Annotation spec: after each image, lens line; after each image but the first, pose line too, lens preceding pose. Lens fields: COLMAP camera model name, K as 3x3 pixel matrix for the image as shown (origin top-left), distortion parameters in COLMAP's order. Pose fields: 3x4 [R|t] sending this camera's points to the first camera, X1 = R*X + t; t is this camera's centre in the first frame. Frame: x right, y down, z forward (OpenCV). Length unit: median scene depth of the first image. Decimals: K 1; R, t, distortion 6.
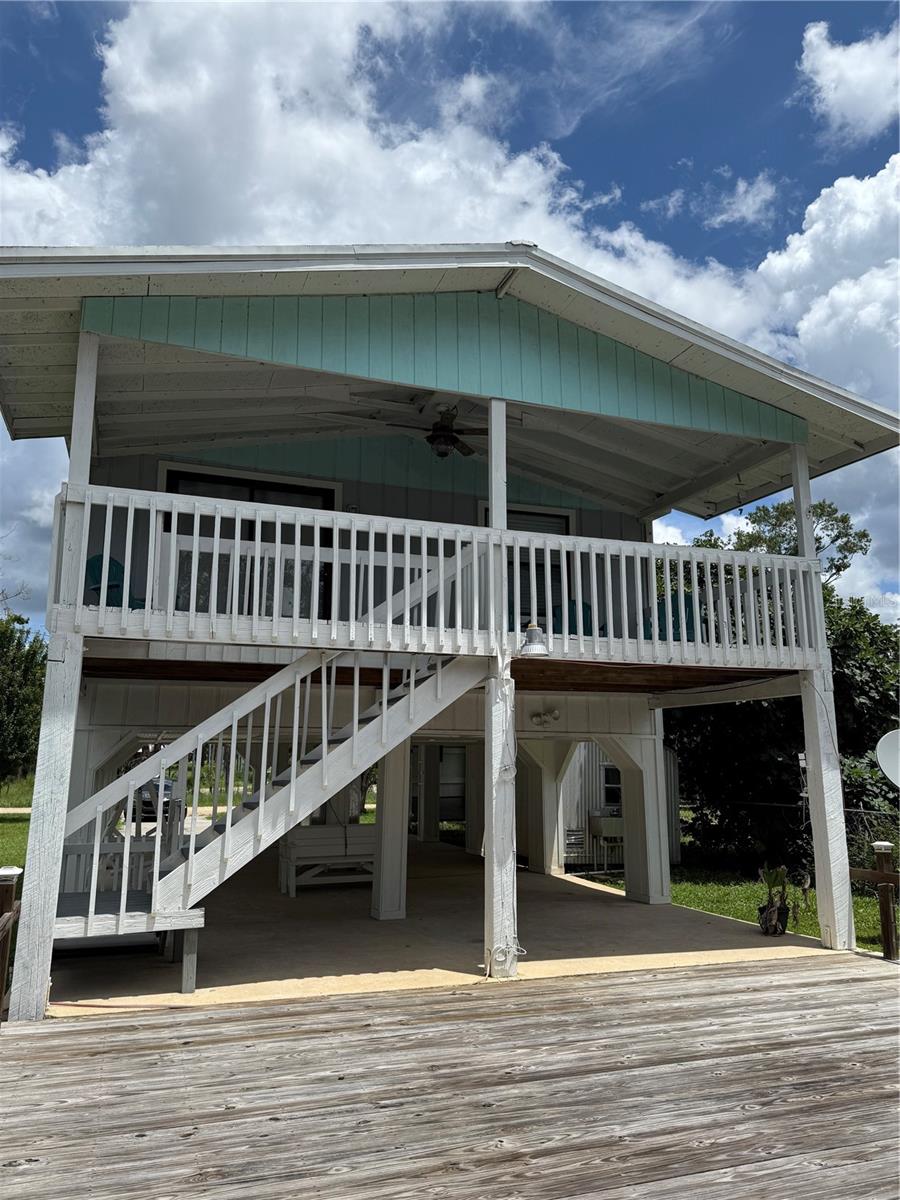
lens RADIAL K [[846.4, 0, 449.1], [0, 846.4, 599.8], [0, 0, 1]] dist [0.013795, -0.014824]
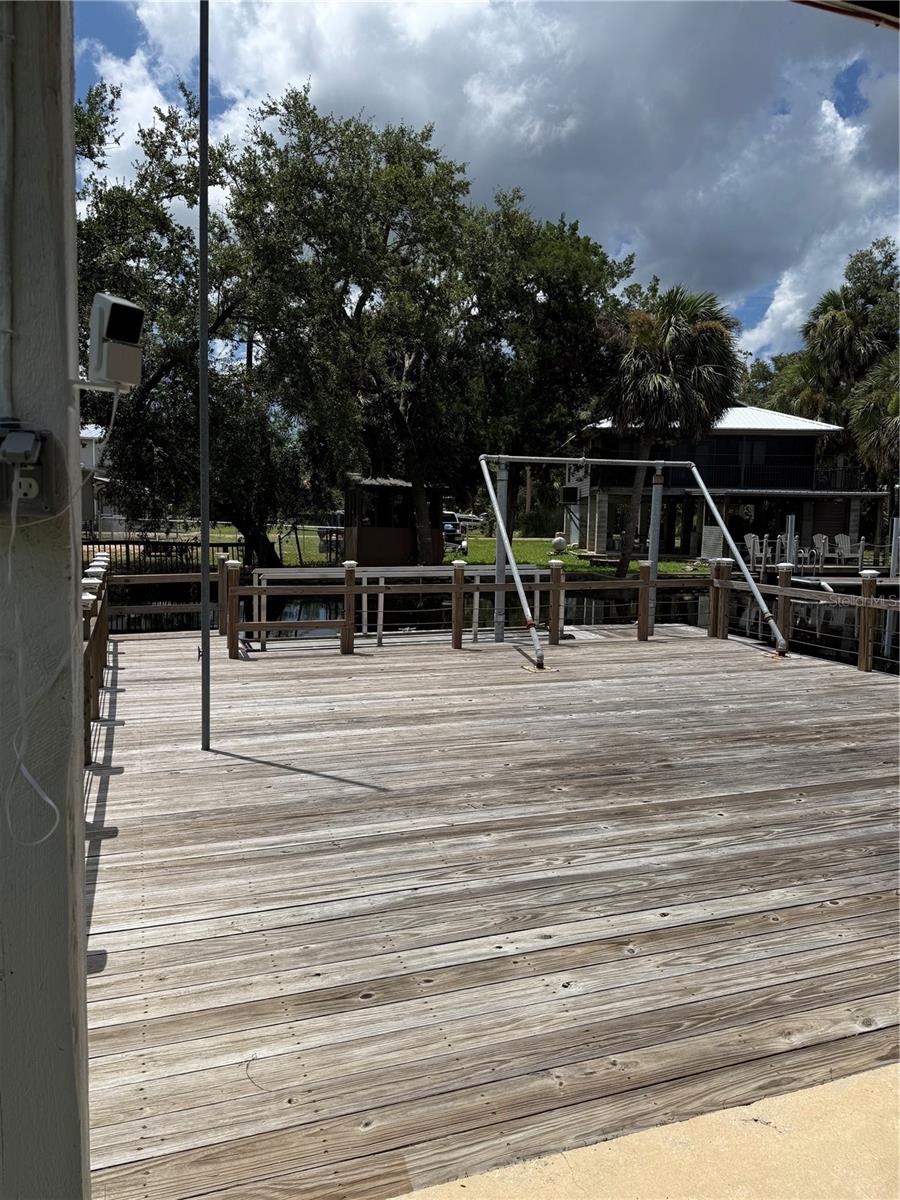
lens RADIAL K [[846.4, 0, 450.1], [0, 846.4, 598.8], [0, 0, 1]] dist [0.013795, -0.014824]
pose [[-0.999340, -0.033922, -0.012968, 0.539386], [-0.032841, 0.996563, -0.076047, 0.358846], [0.015503, -0.075571, -0.997020, 1.707747]]
